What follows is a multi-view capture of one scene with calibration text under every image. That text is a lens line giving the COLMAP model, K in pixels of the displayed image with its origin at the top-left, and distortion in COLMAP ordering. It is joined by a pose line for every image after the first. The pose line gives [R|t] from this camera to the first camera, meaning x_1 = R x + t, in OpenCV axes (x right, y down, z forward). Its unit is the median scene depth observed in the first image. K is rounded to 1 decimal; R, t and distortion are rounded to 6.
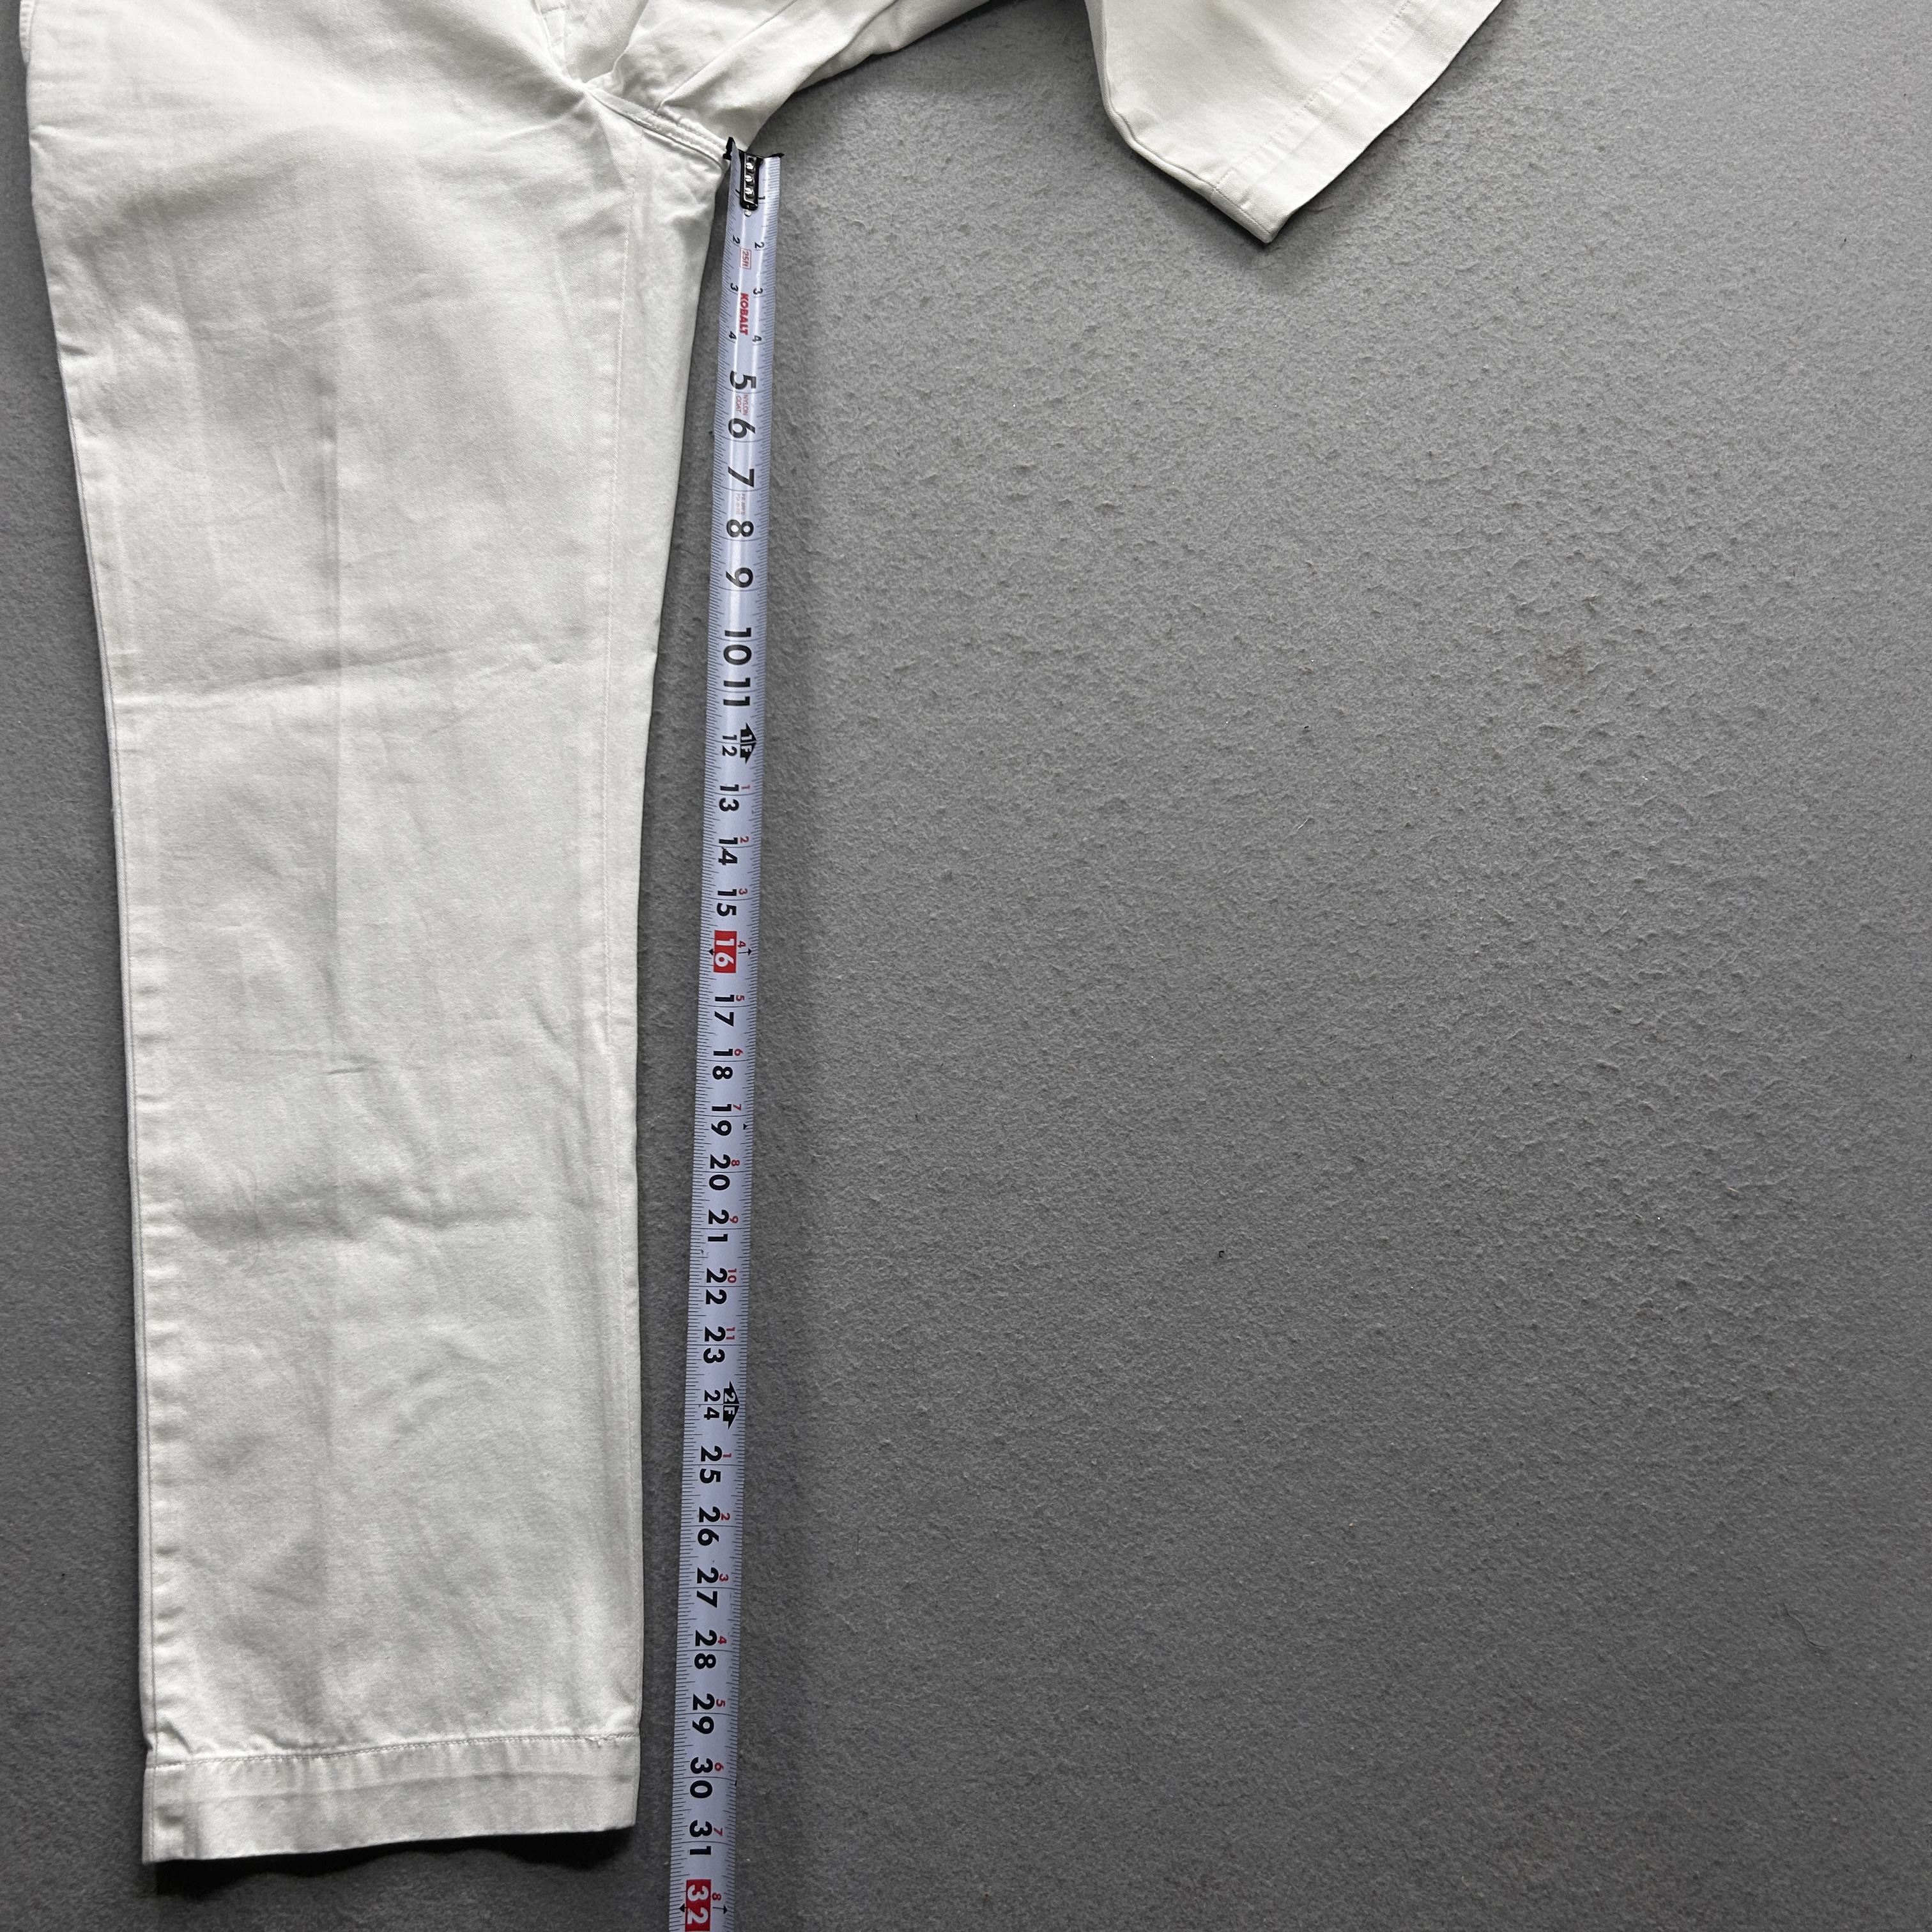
lens RADIAL K [[1912.6, 0, 965.1], [0, 1912.6, 981.9], [0, 0, 1]] dist [0.012077, 0.000000]
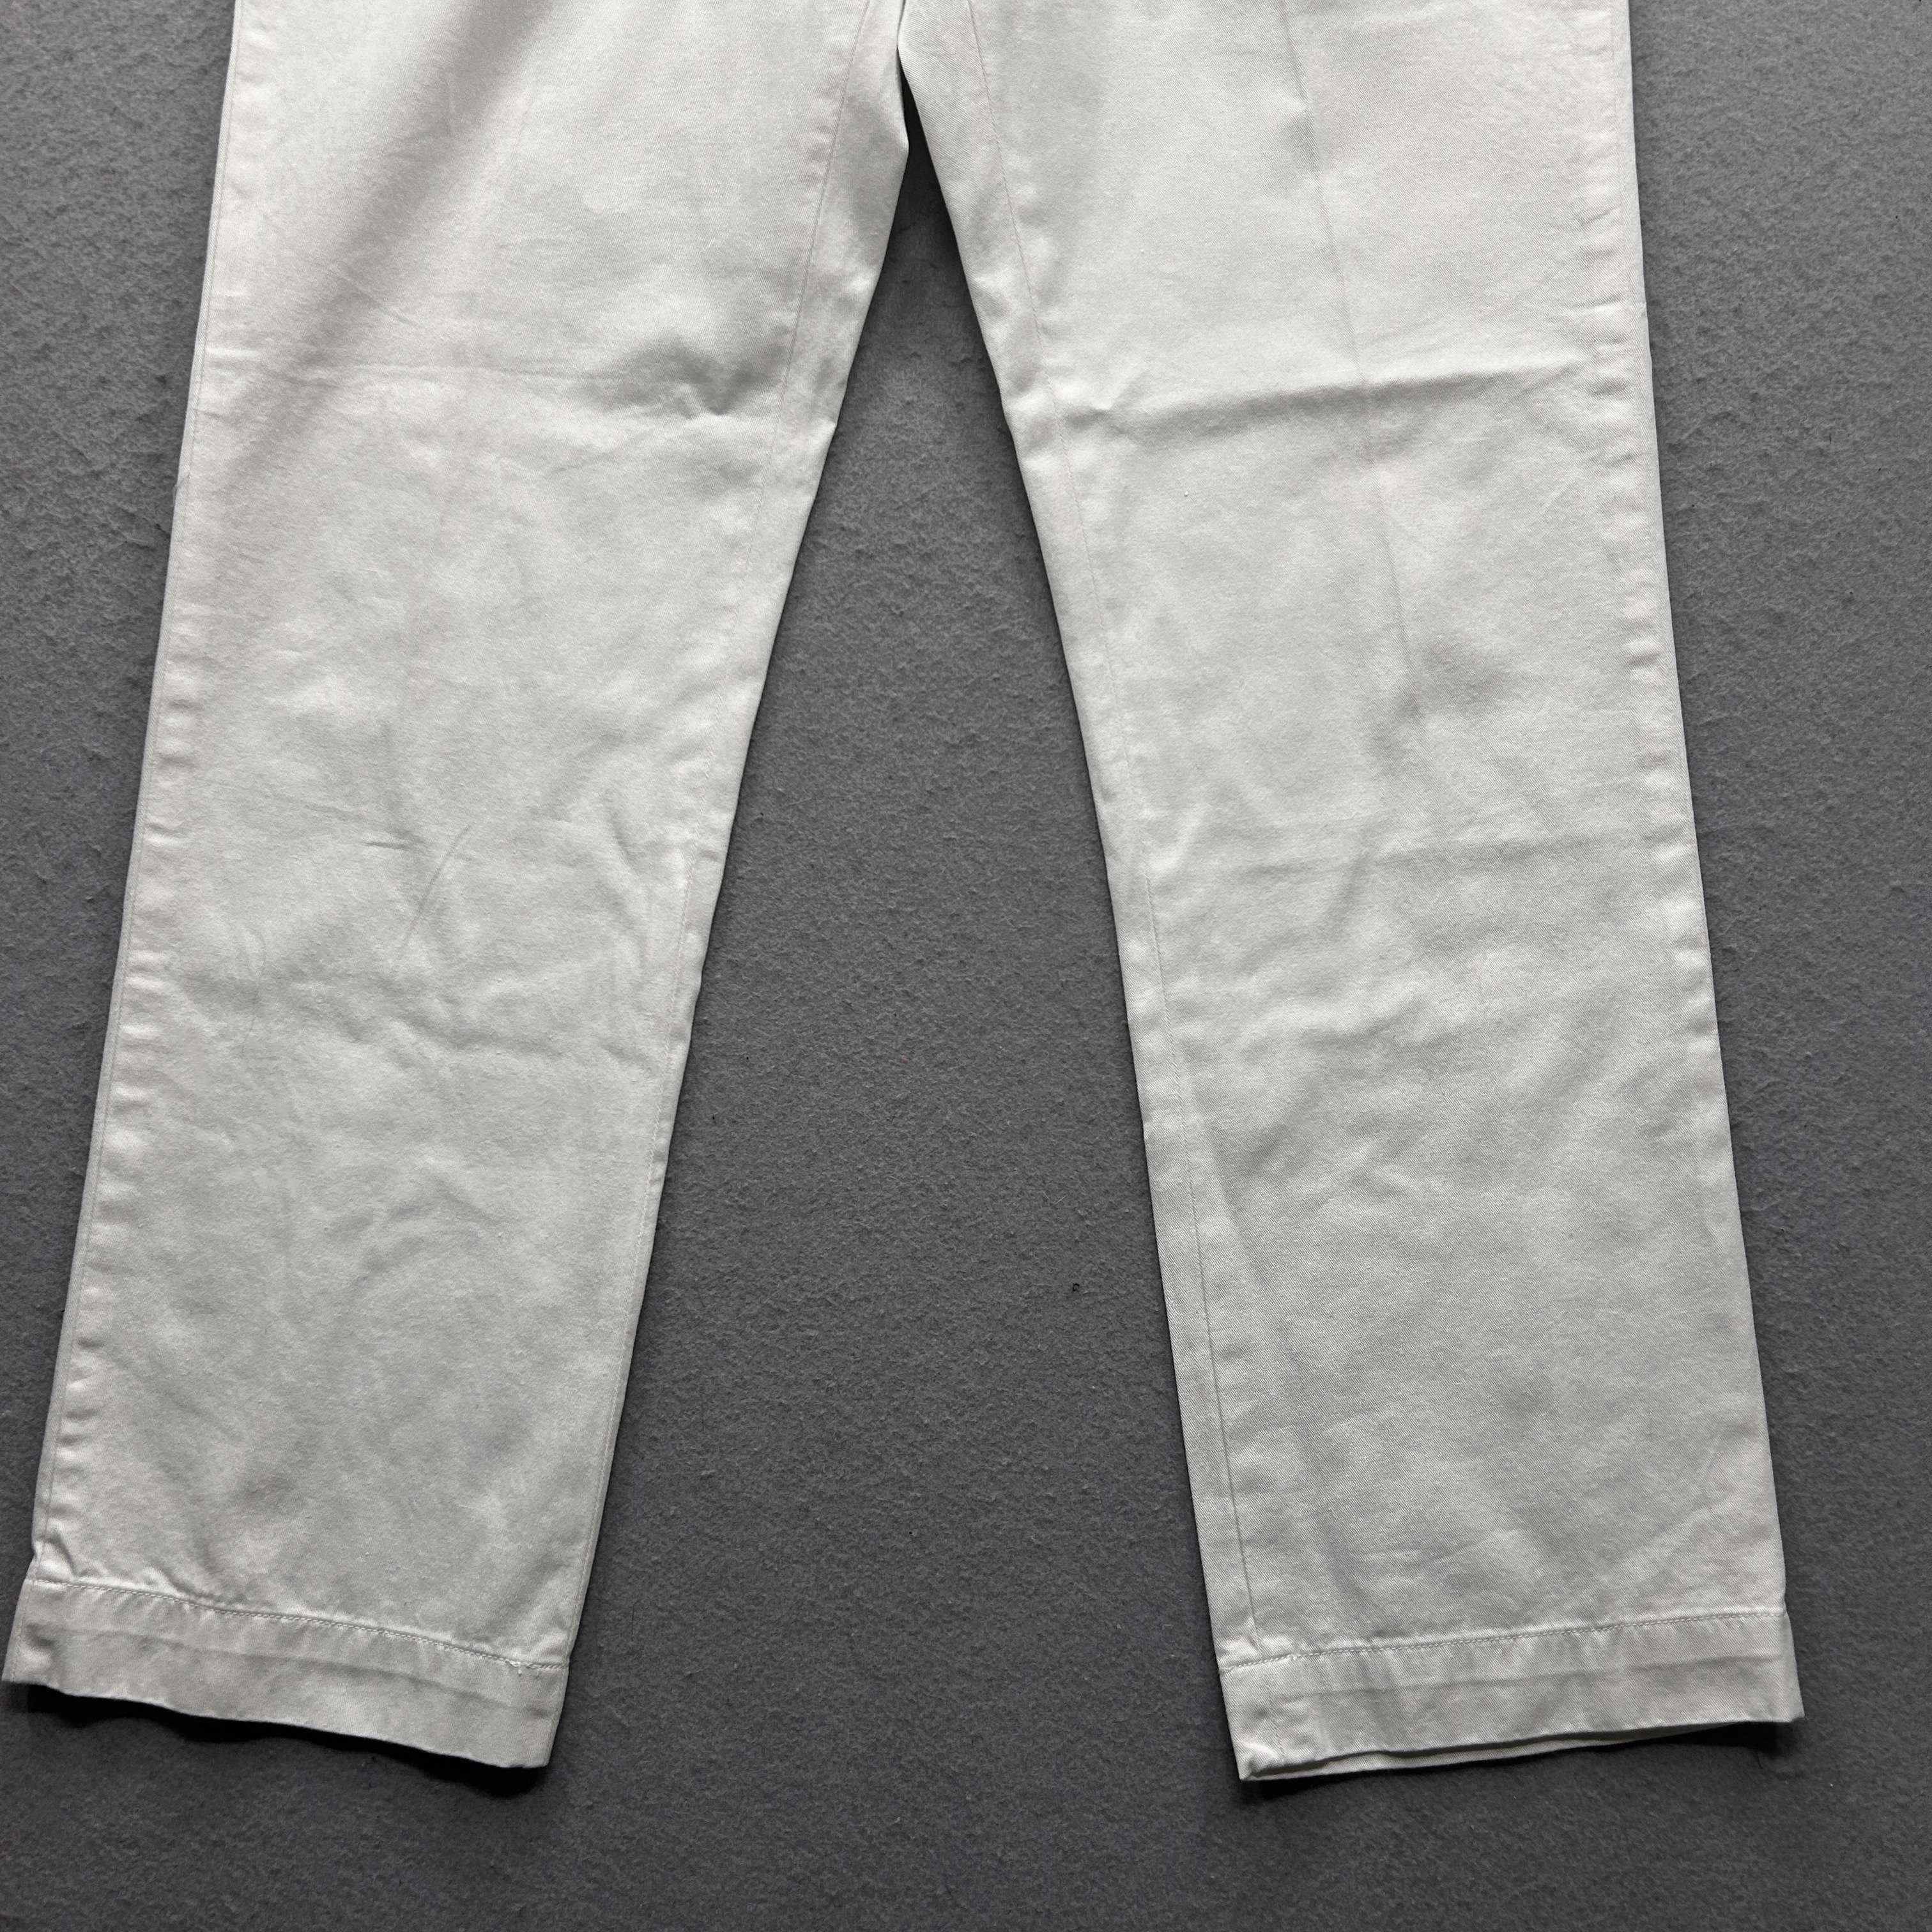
lens RADIAL K [[1912.6, 0, 969.6], [0, 1912.6, 969.7], [0, 0, 1]] dist [0.012077, 0.000000]
pose [[0.998149, 0.007828, -0.060303, 0.141799], [-0.002269, 0.995783, 0.091712, -0.073930], [0.060767, -0.091405, 0.993958, 0.189890]]
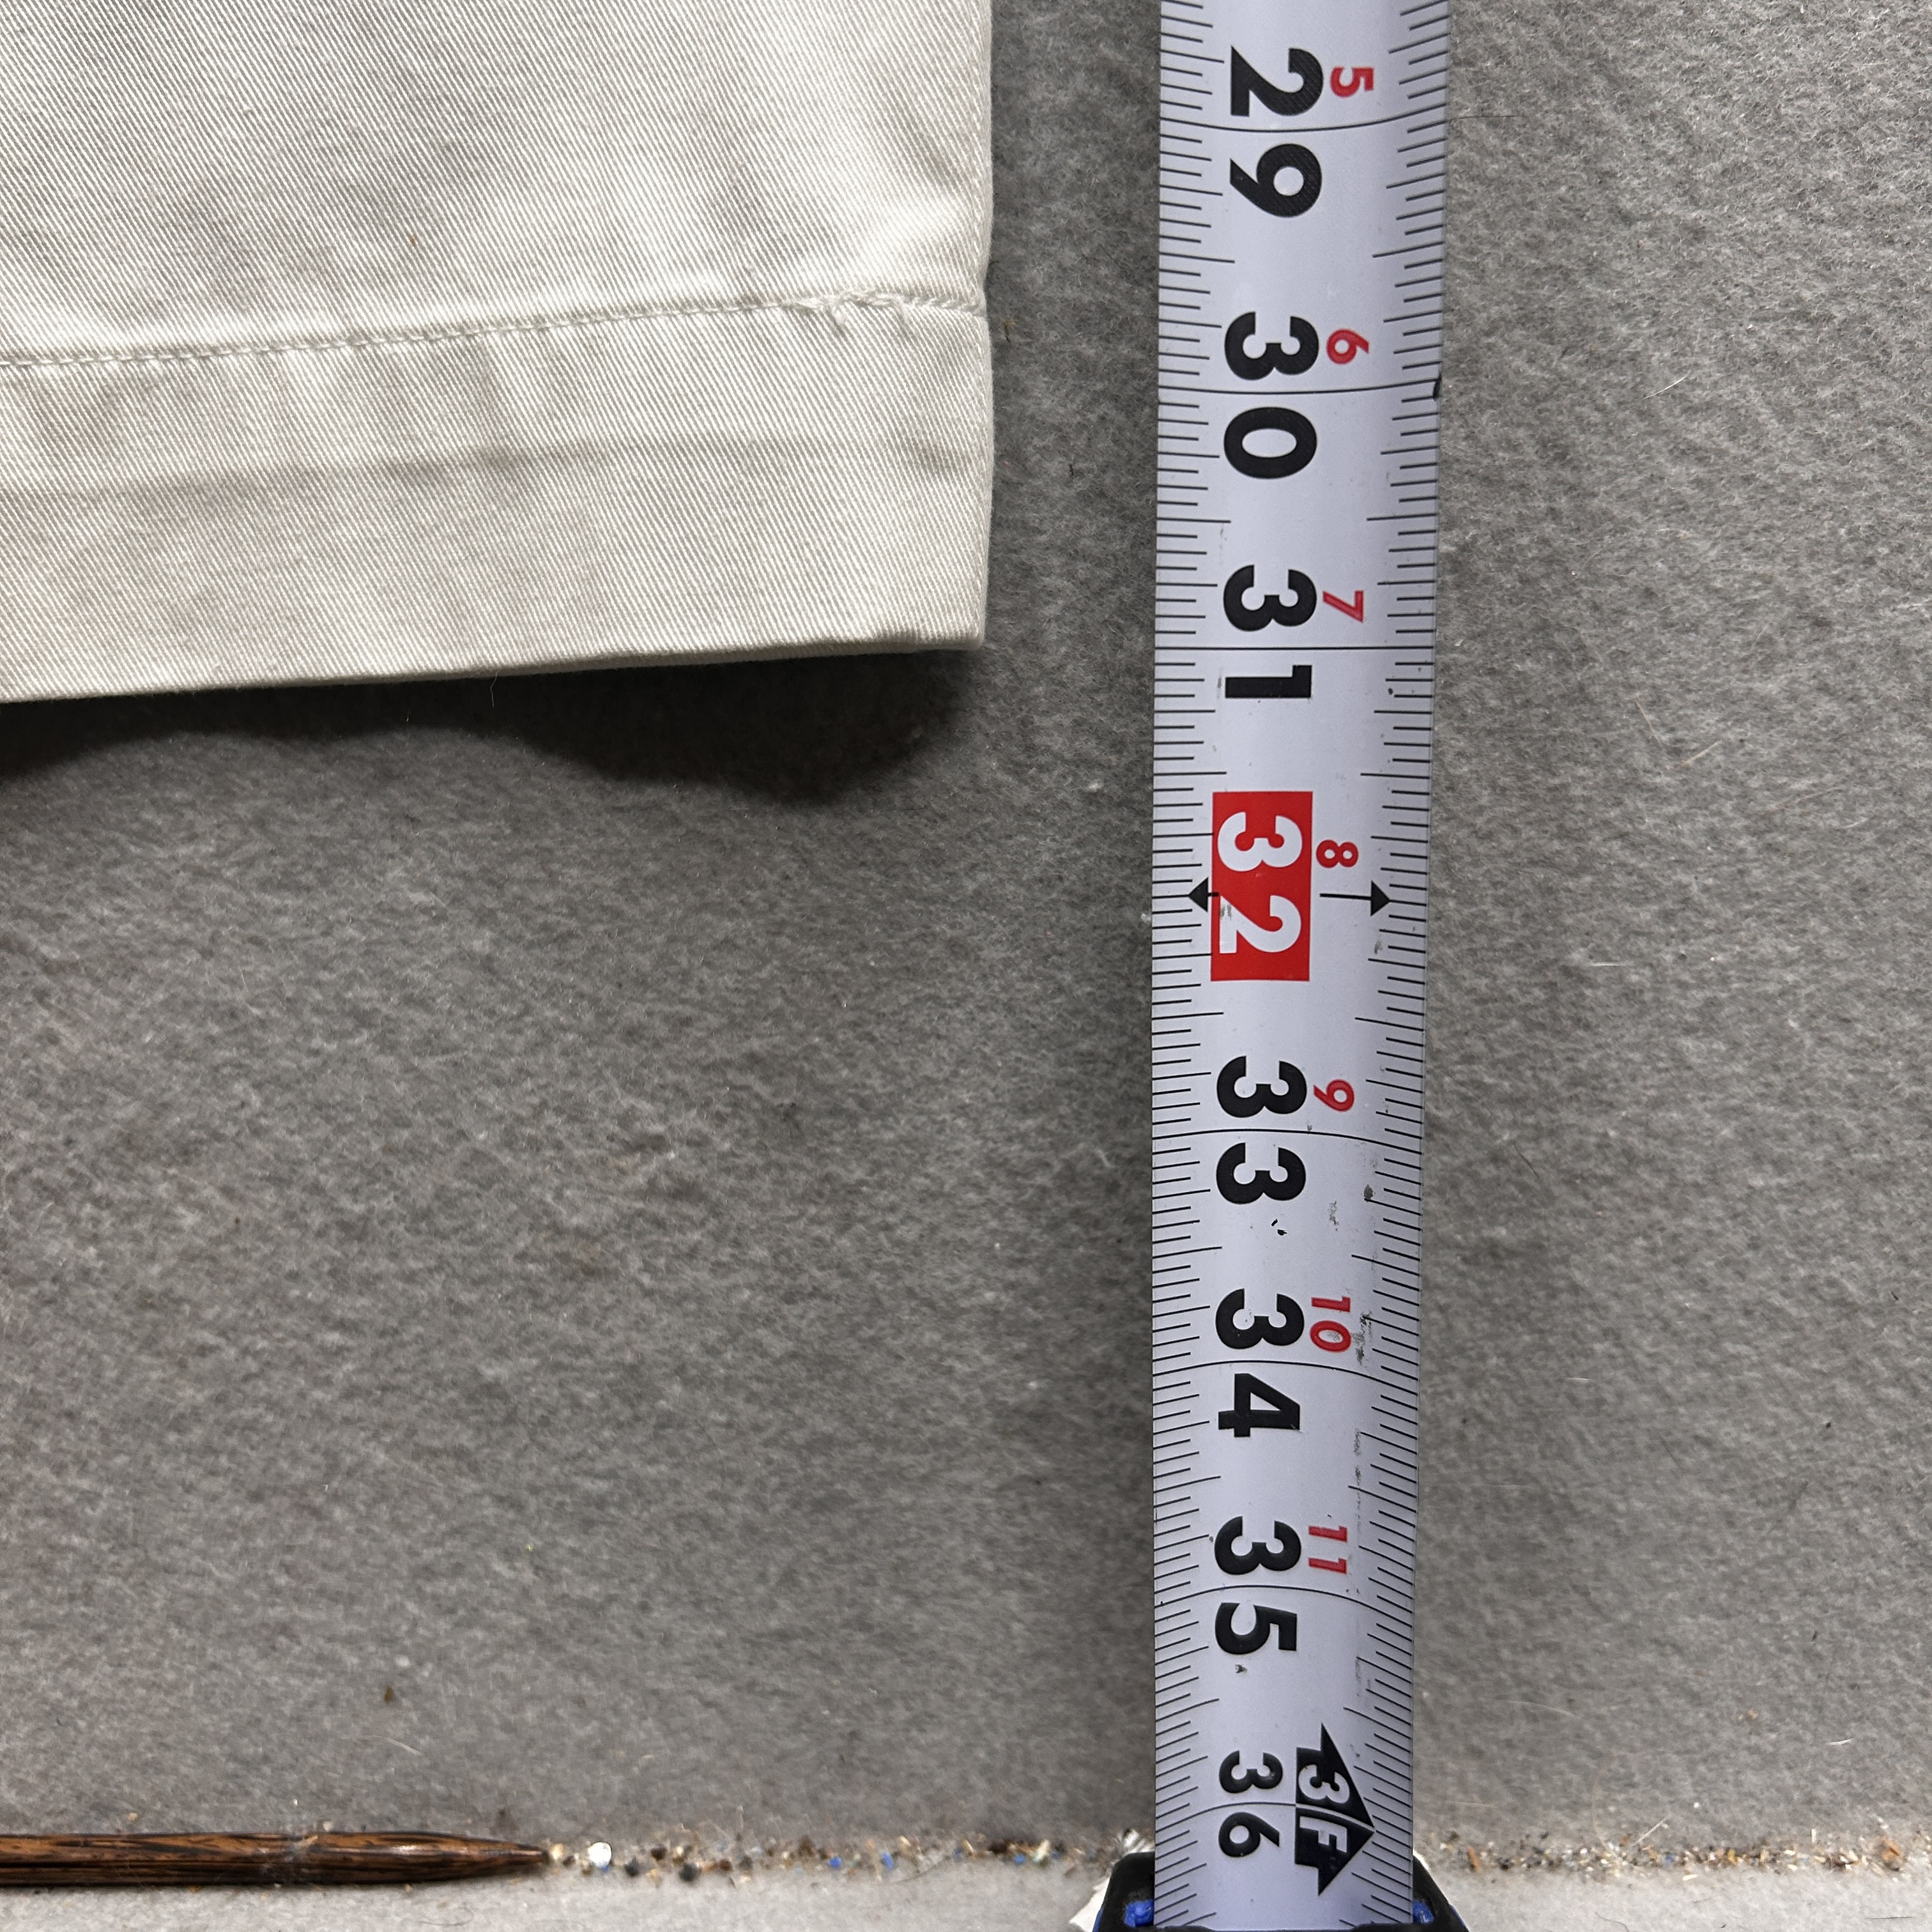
lens RADIAL K [[1912.6, 0, 966.3], [0, 1912.6, 981.8], [0, 0, 1]] dist [0.012077, 0.000000]
pose [[0.995568, 0.009775, -0.093540, -0.142605], [0.022480, 0.941024, 0.337593, 0.376893], [0.091323, -0.338200, 0.936633, 0.700103]]
